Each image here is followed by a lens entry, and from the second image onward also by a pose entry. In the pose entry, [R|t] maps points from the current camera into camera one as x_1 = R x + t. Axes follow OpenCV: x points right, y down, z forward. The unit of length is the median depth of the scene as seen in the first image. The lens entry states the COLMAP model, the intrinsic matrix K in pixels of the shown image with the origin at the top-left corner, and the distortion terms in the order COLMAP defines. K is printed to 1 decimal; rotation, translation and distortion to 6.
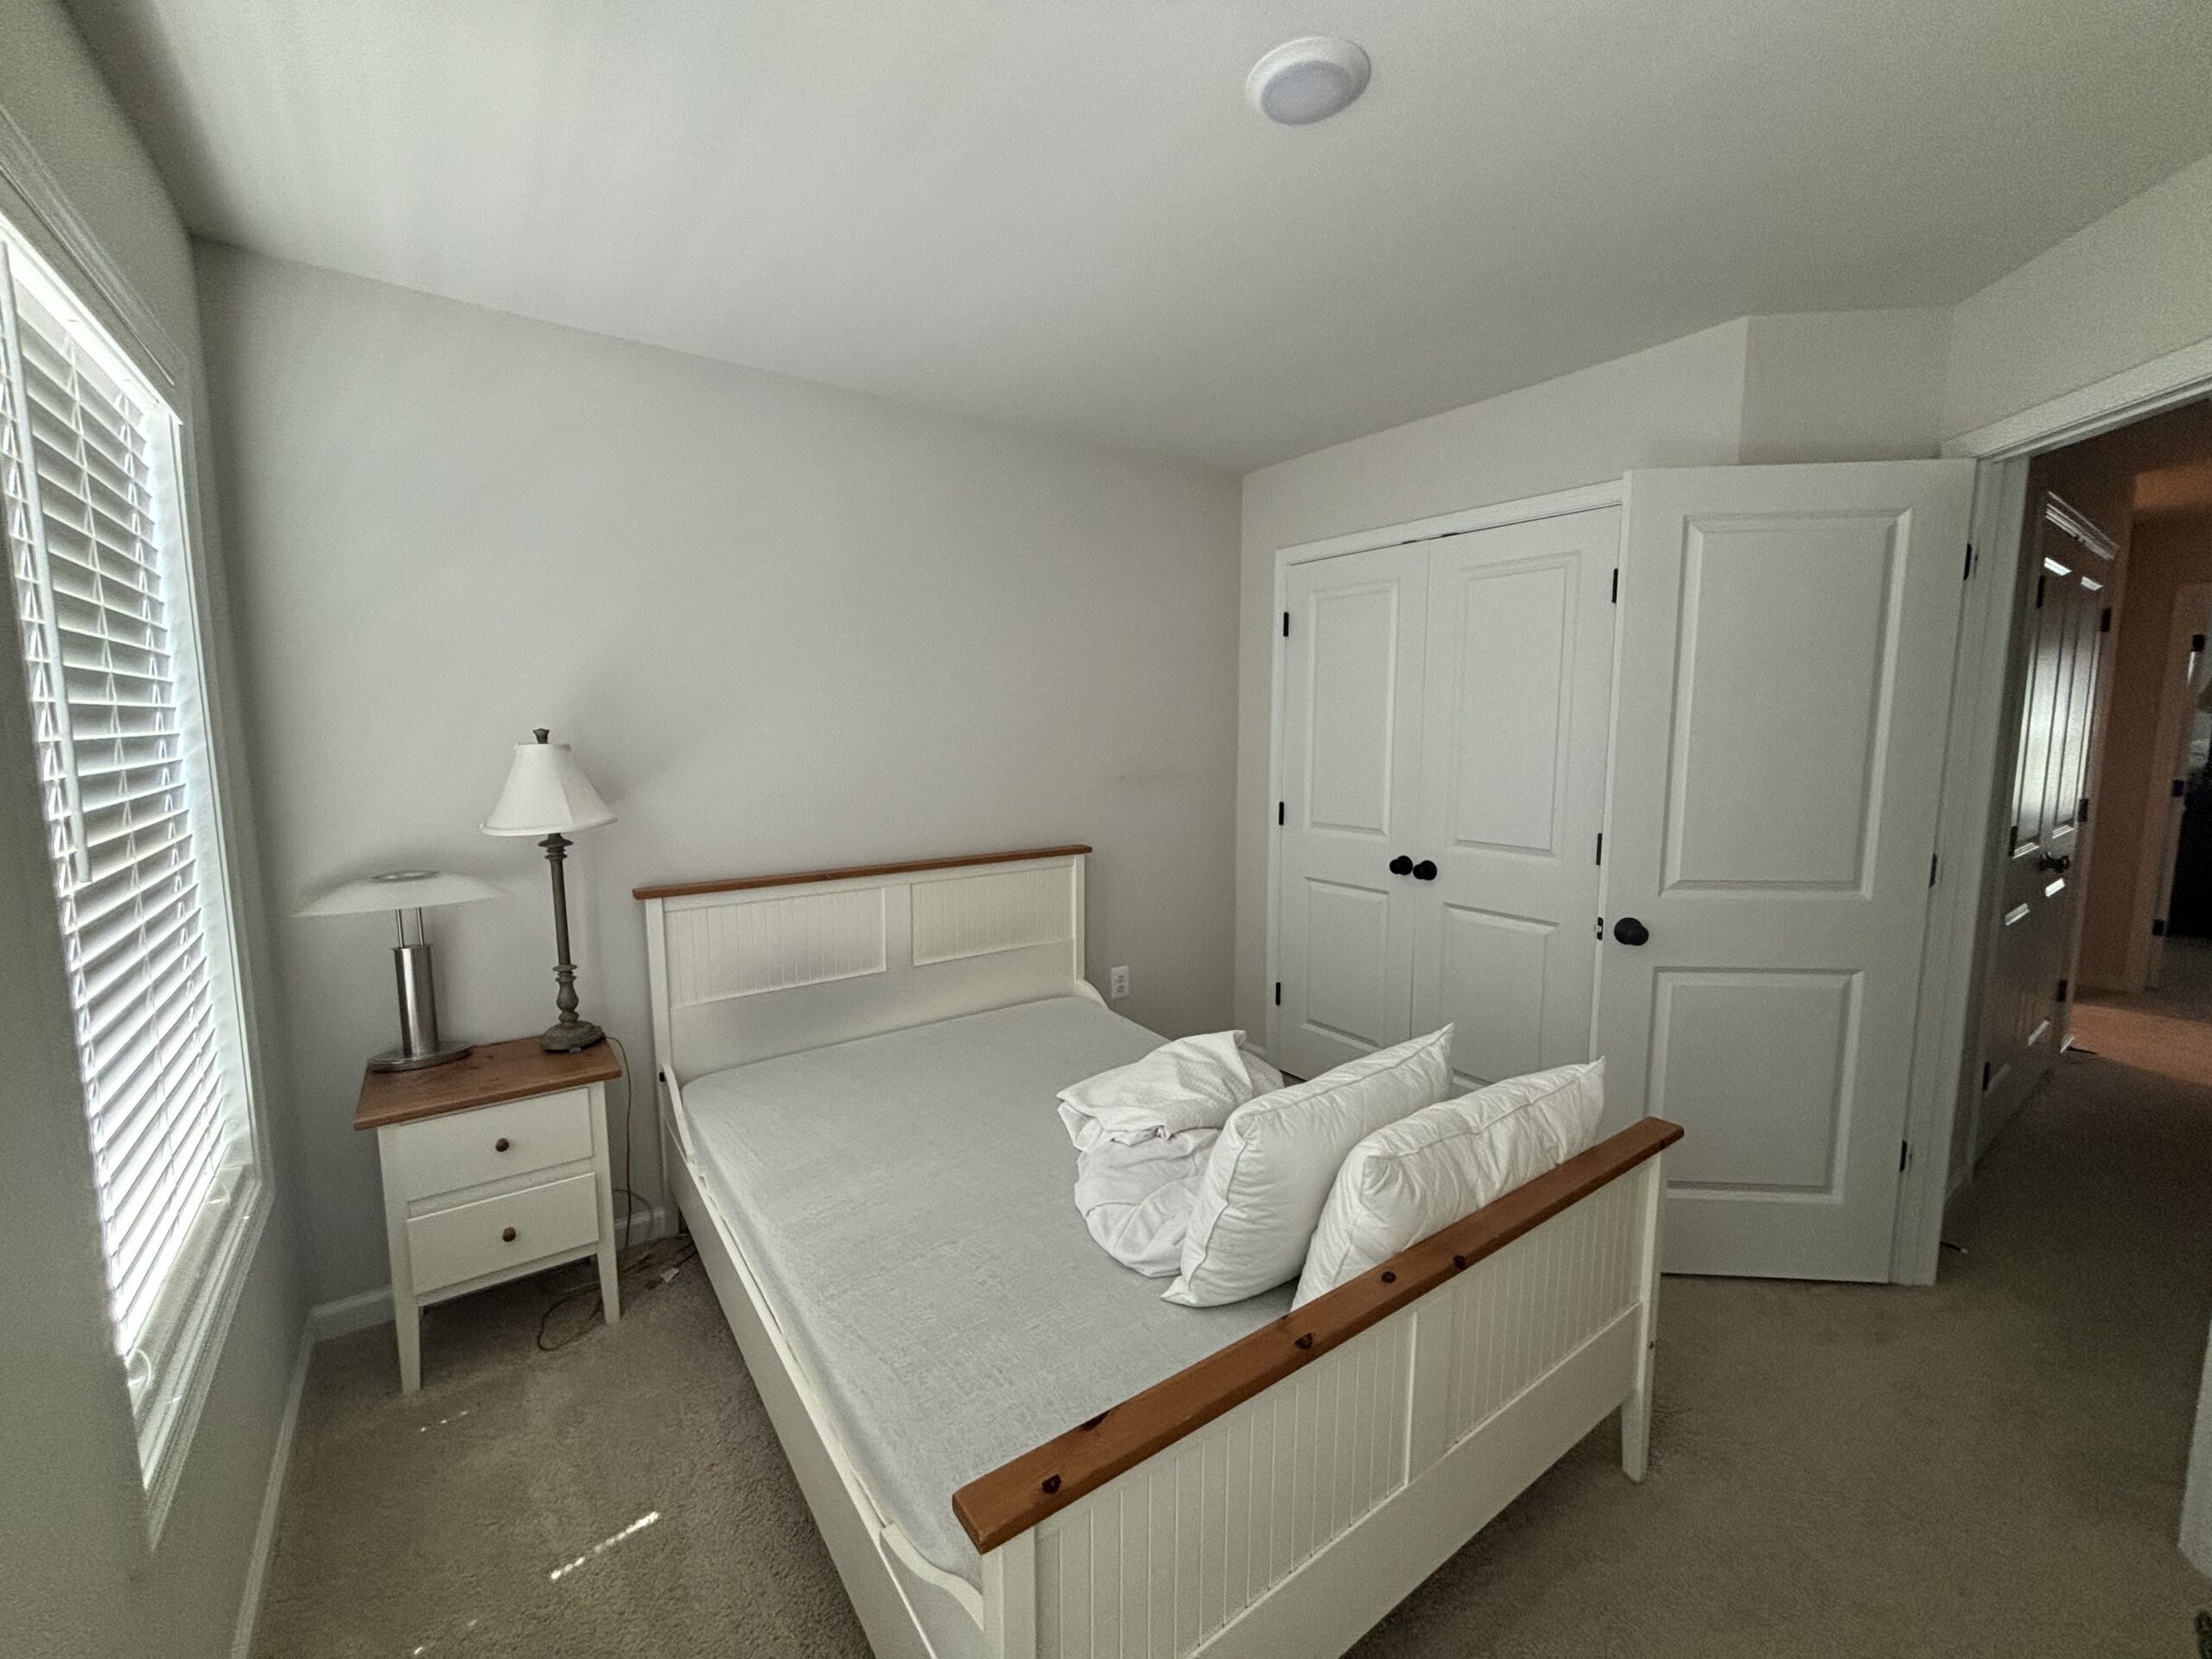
lens RADIAL K [[910.4, 0, 1106.0], [0, 910.4, 829.5], [0, 0, 1]] dist [-0.001397, -0.000219]
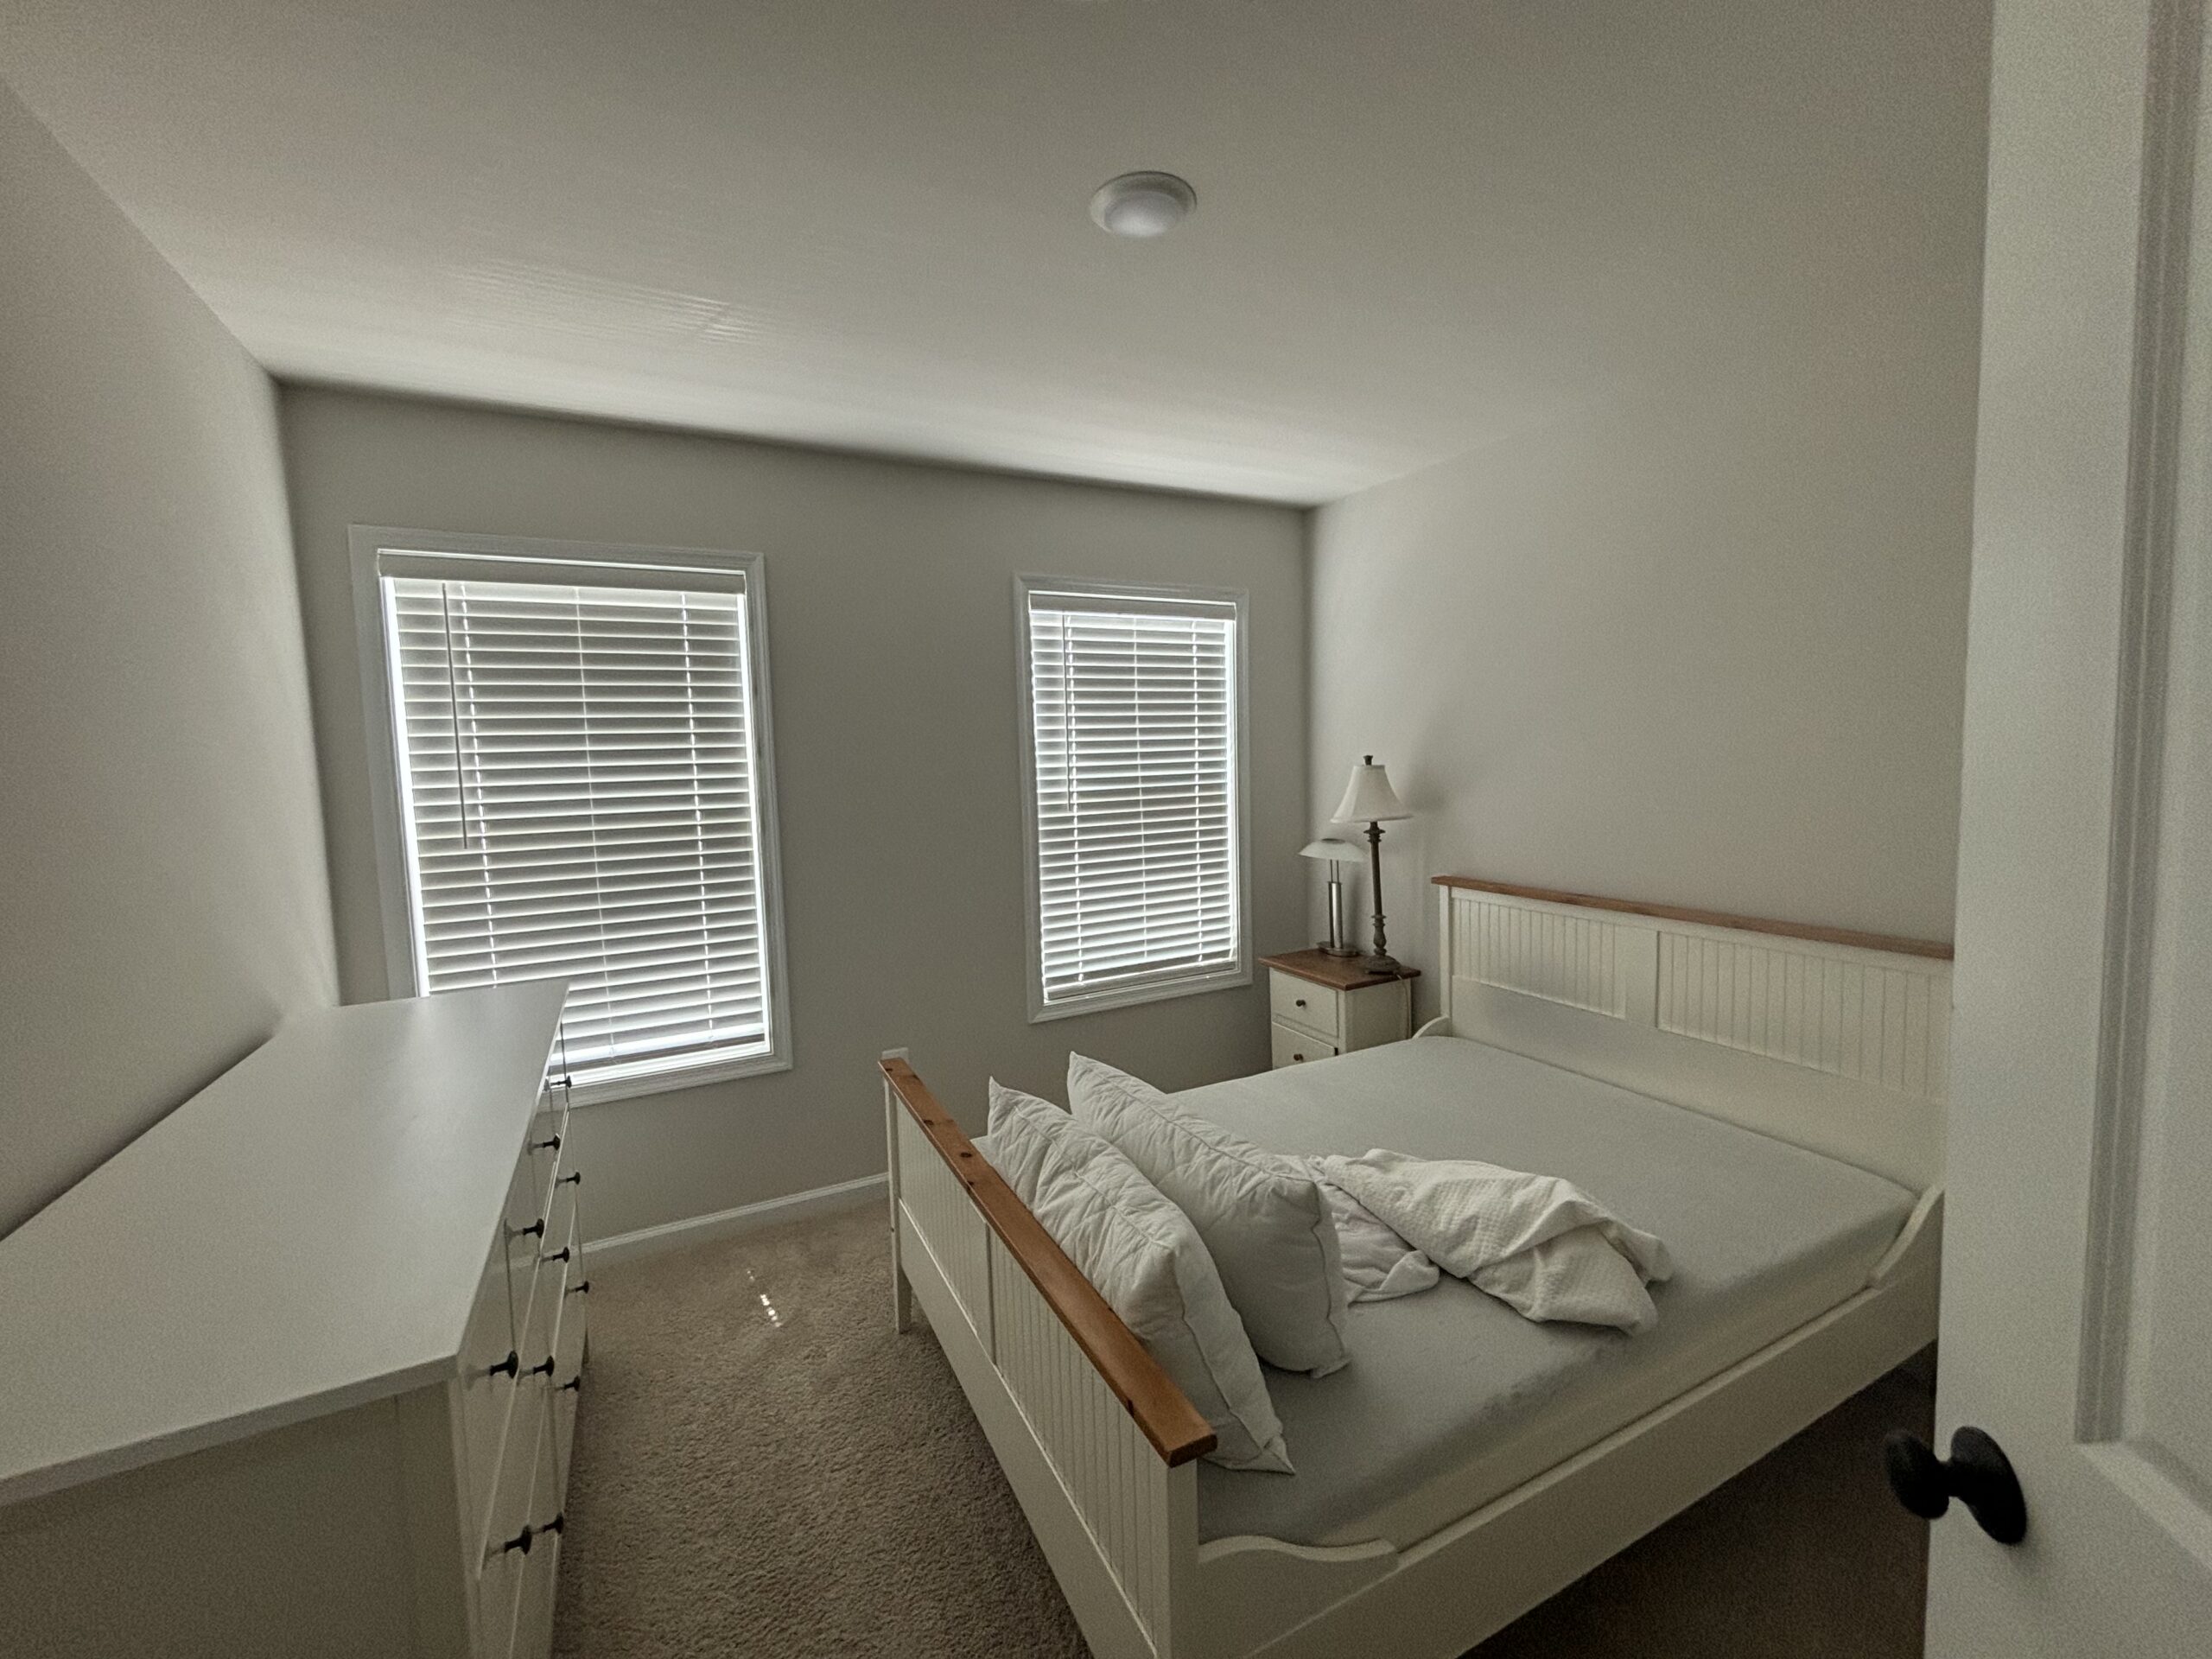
lens RADIAL K [[910.4, 0, 1106.0], [0, 910.4, 829.5], [0, 0, 1]] dist [-0.001397, -0.000219]
pose [[-0.160285, 0.085382, -0.983371, 0.785705], [-0.085216, 0.991335, 0.099963, -0.085319], [0.983385, 0.099821, -0.151620, 0.677926]]
